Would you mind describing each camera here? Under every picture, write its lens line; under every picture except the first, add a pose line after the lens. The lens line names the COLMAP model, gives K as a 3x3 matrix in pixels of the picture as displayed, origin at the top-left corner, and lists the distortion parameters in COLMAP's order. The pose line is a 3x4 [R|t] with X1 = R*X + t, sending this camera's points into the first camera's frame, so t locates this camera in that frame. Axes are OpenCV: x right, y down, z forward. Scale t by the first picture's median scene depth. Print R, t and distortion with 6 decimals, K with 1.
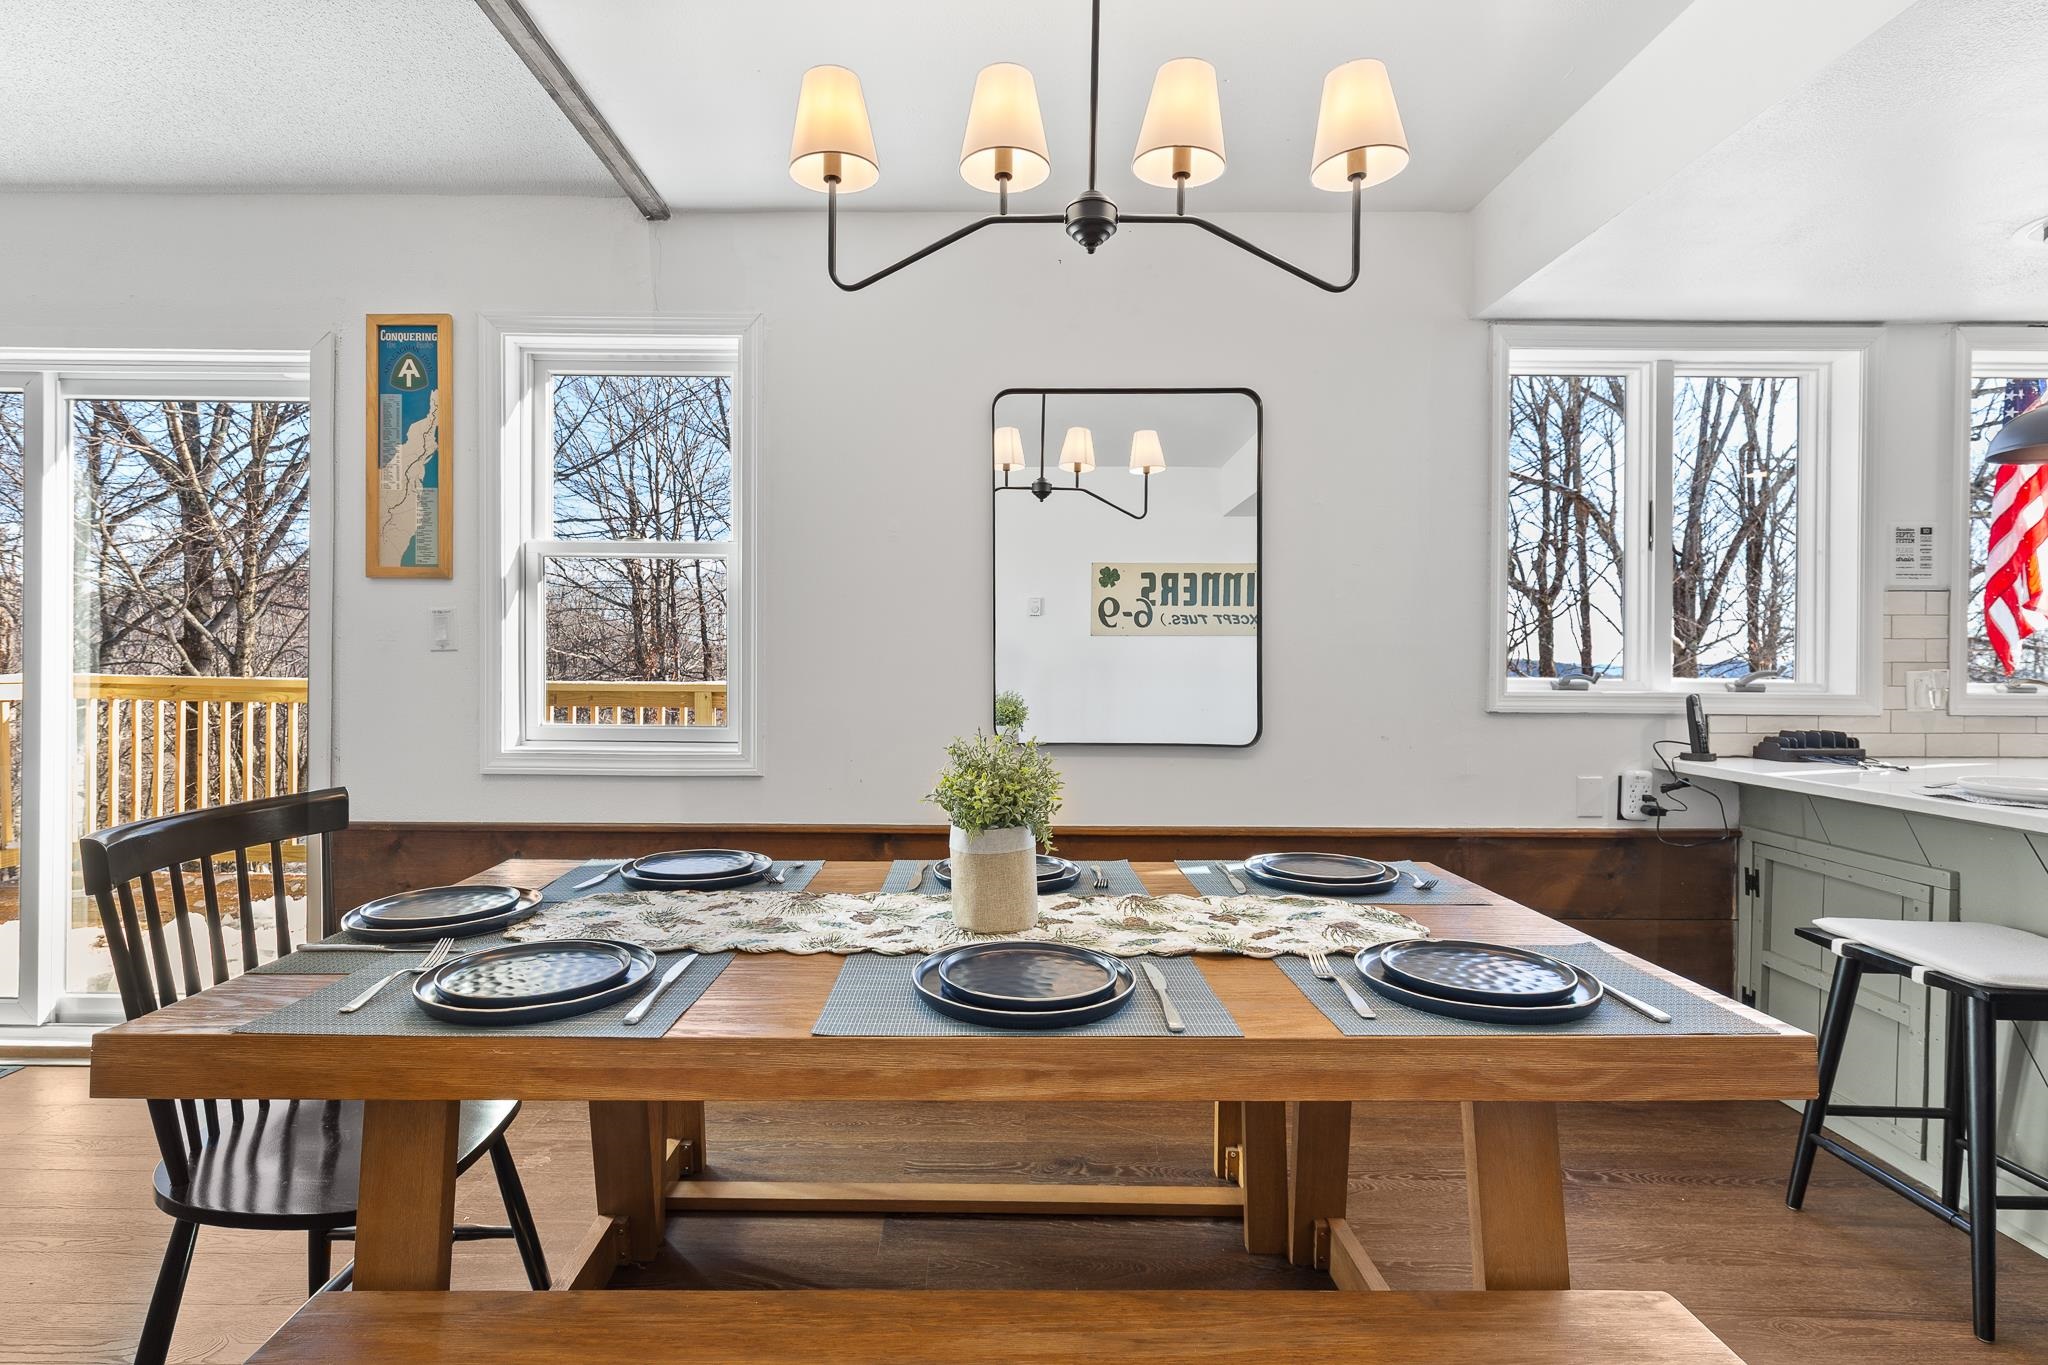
lens RADIAL K [[967.4, 0, 995.7], [0, 967.4, 675.1], [0, 0, 1]] dist [0.009225, -0.000108]
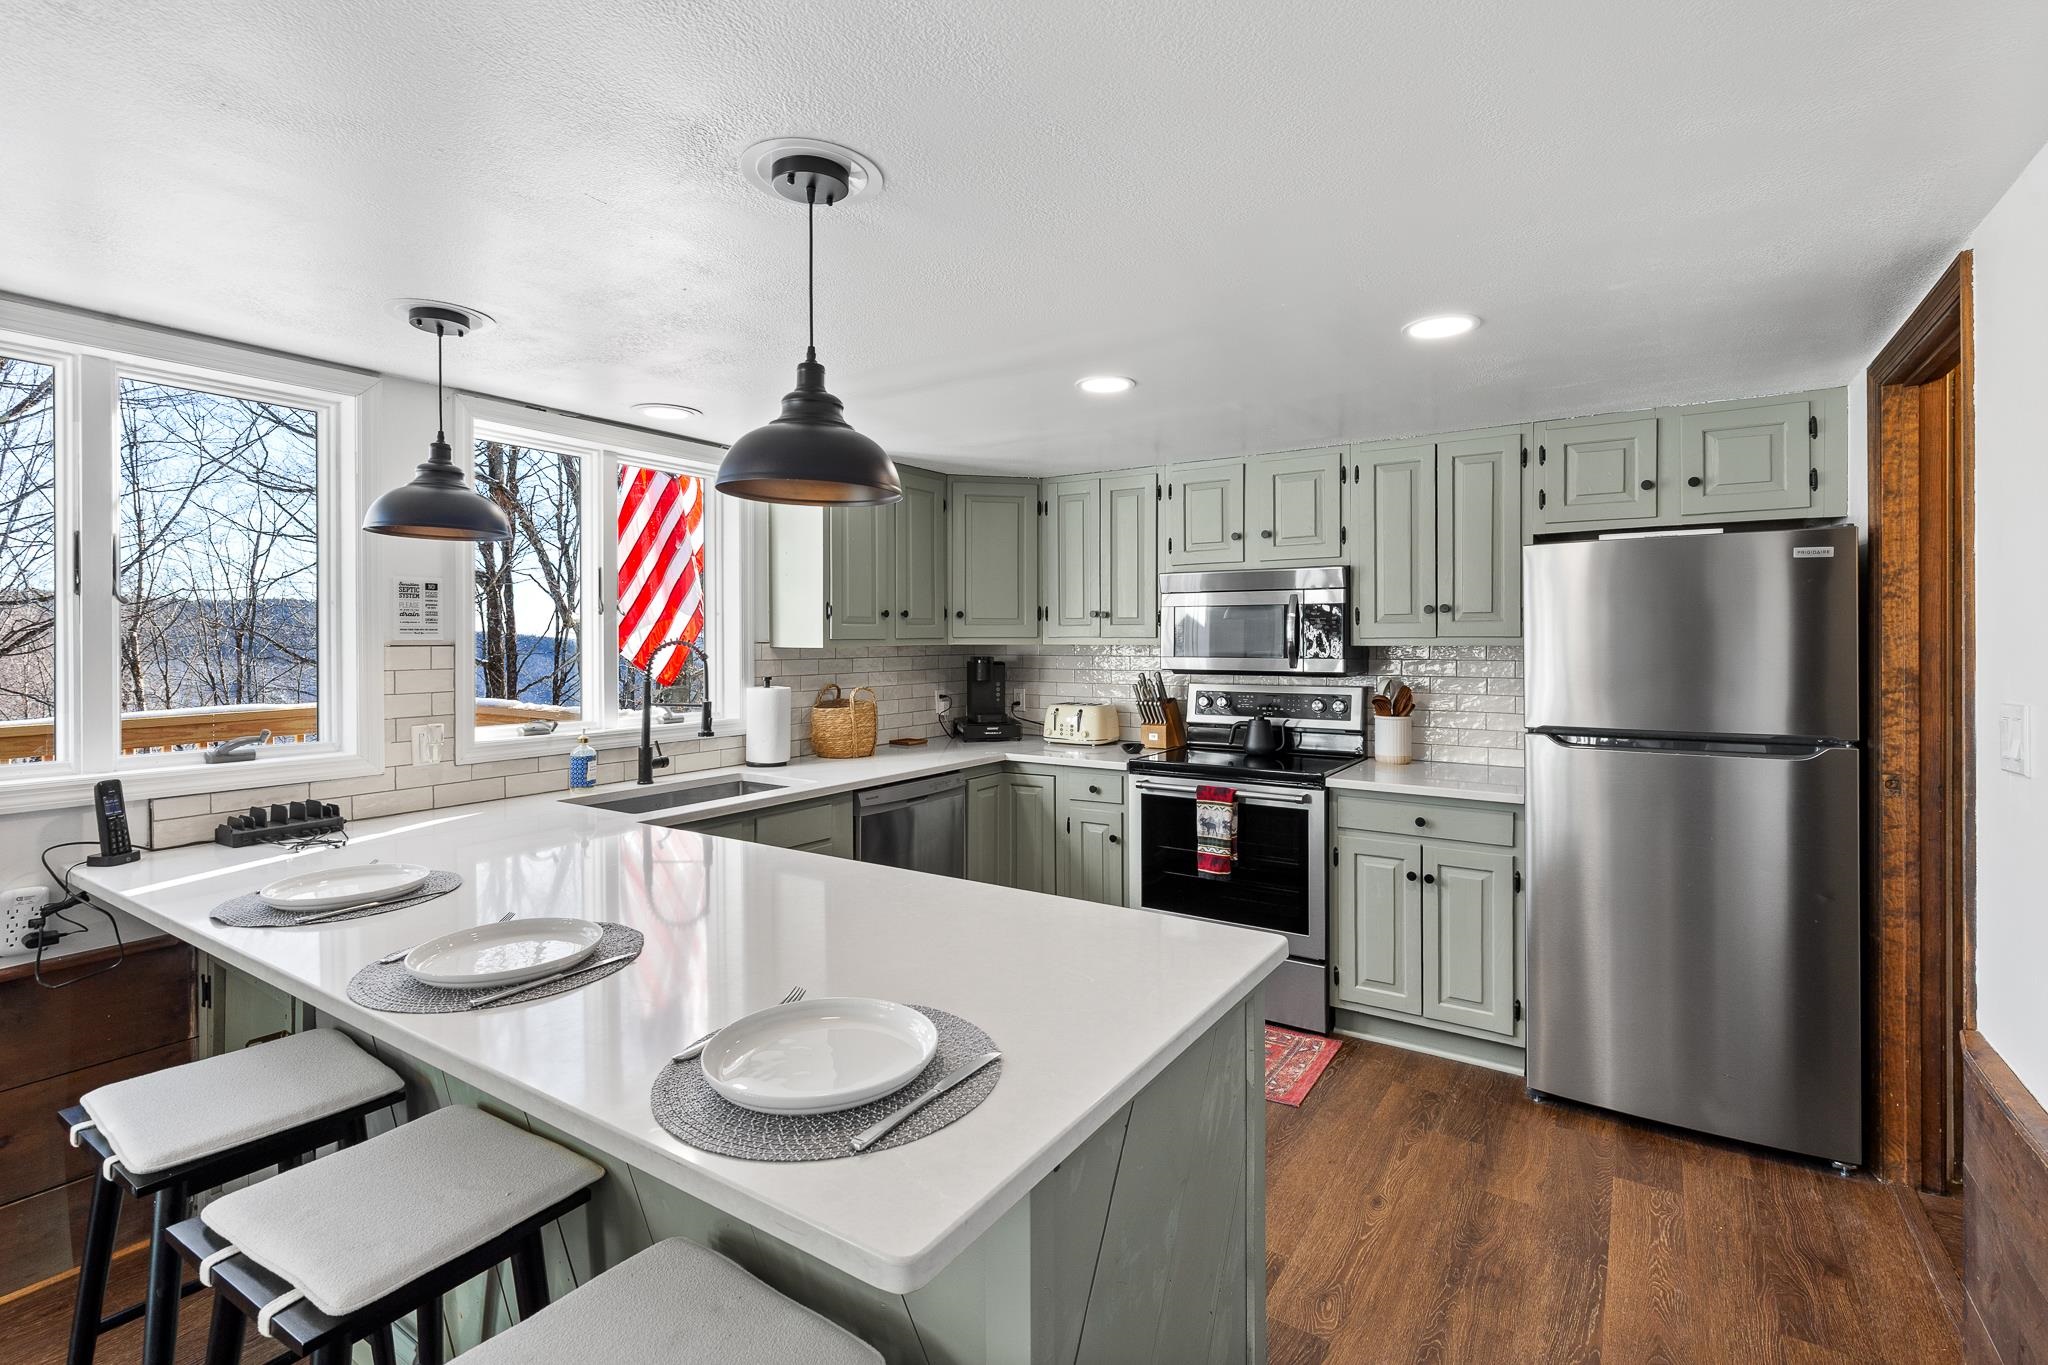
lens RADIAL K [[941.9, 0, 1032.9], [0, 941.9, 641.3], [0, 0, 1]] dist [0.006750, -0.000287]
pose [[0.538971, -0.008269, 0.842284, 0.458793], [0.017293, 0.999850, -0.001249, -0.078355], [-0.842147, 0.015239, 0.539033, -0.061508]]
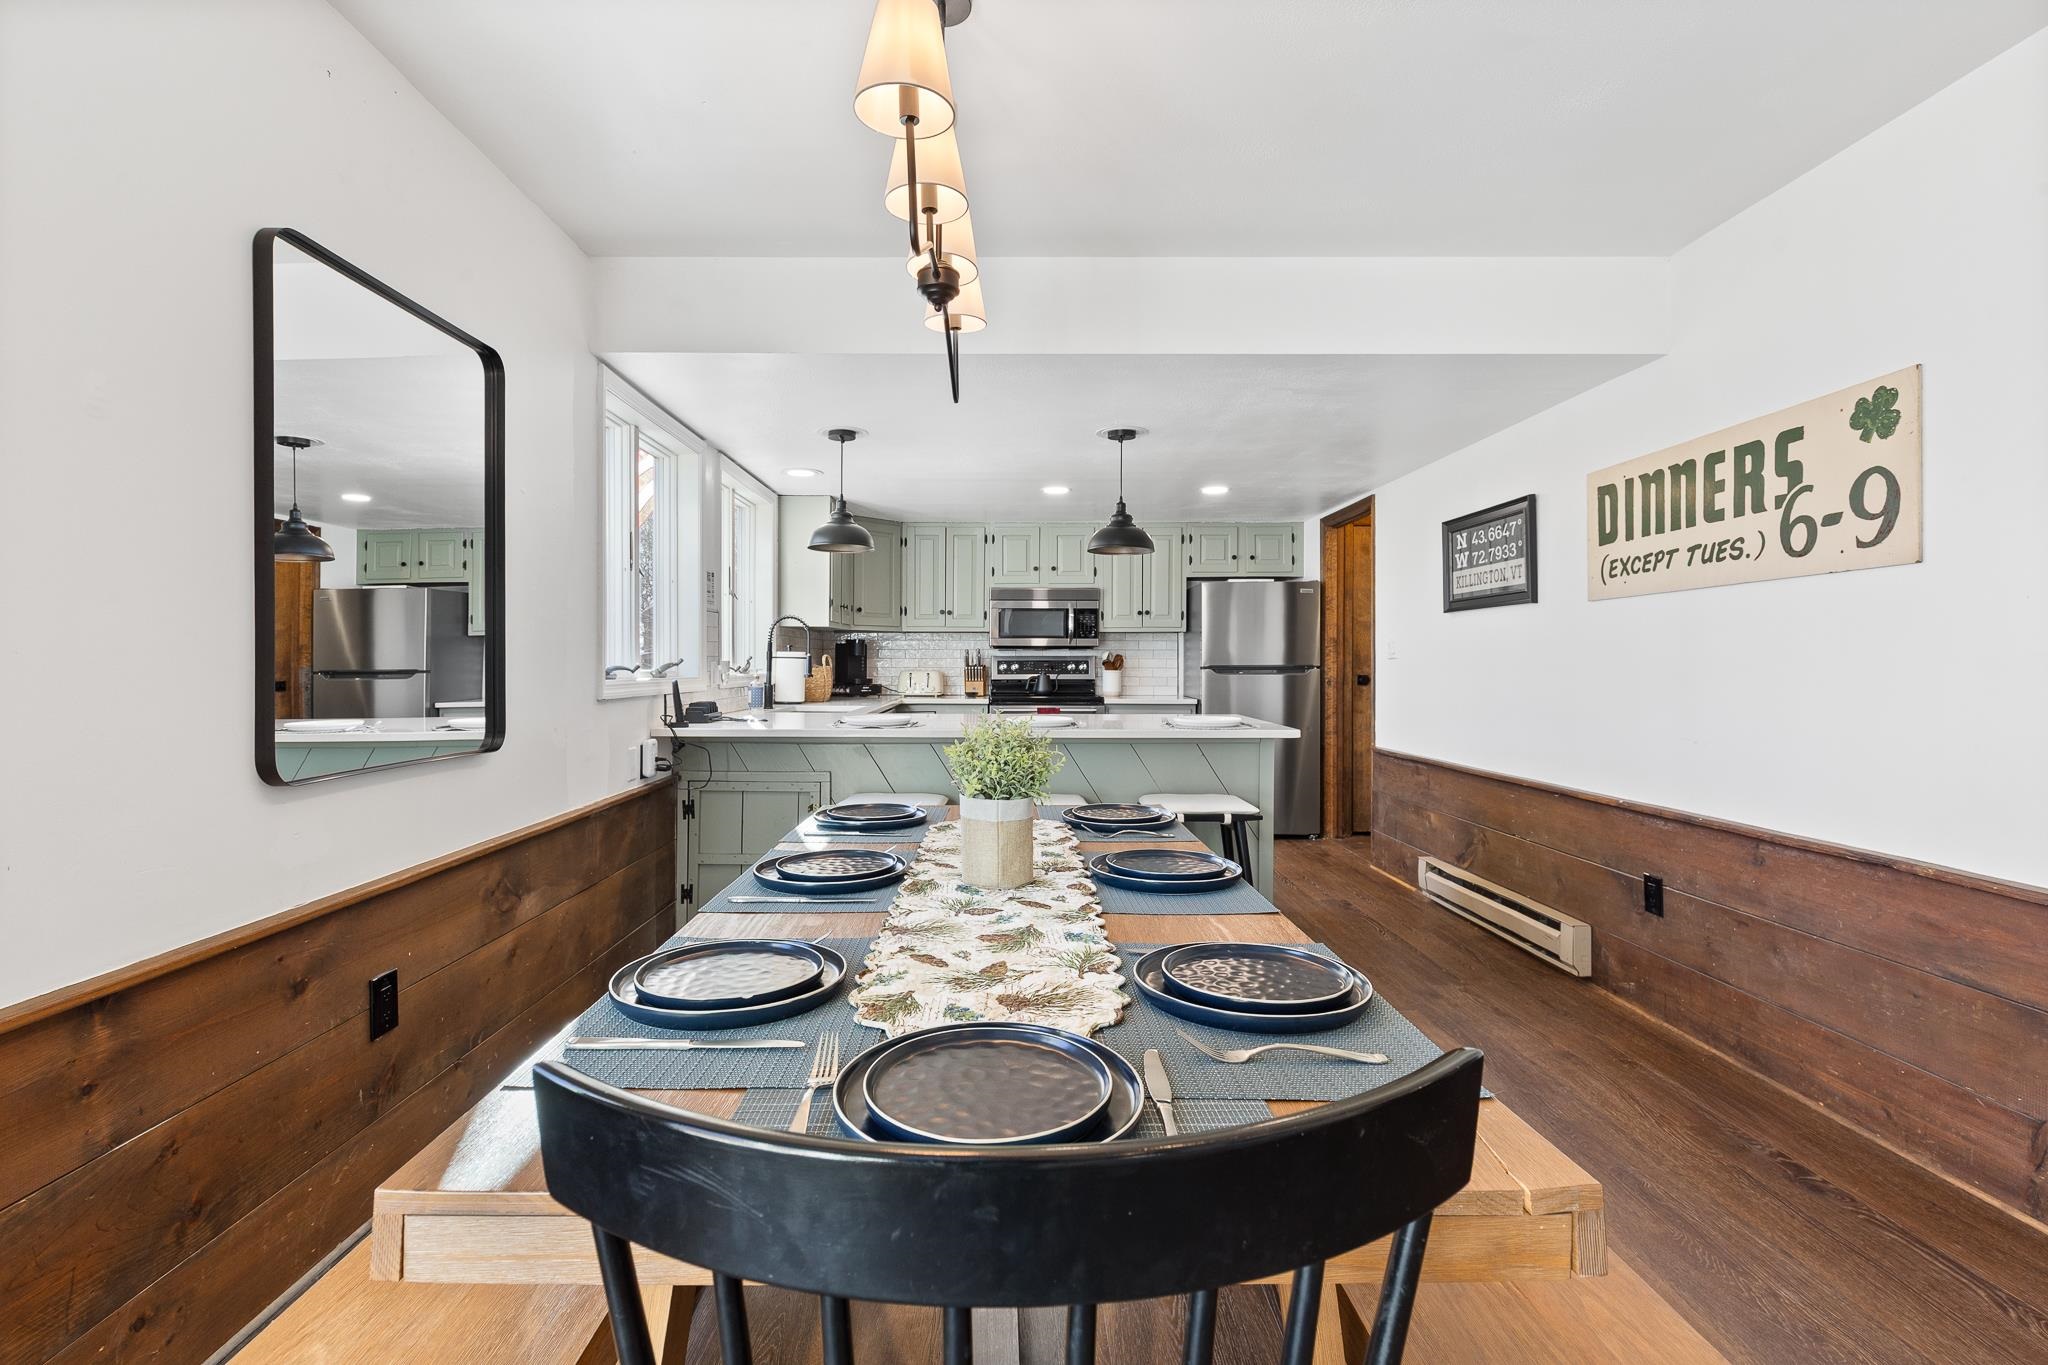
lens RADIAL K [[937.7, 0, 1002.2], [0, 937.7, 668.8], [0, 0, 1]] dist [-0.000529, -0.001297]
pose [[-0.005012, -0.012433, 0.999910, -0.600818], [0.014911, 0.999811, 0.012506, -0.005532], [-0.999876, 0.014972, -0.004825, 0.530998]]
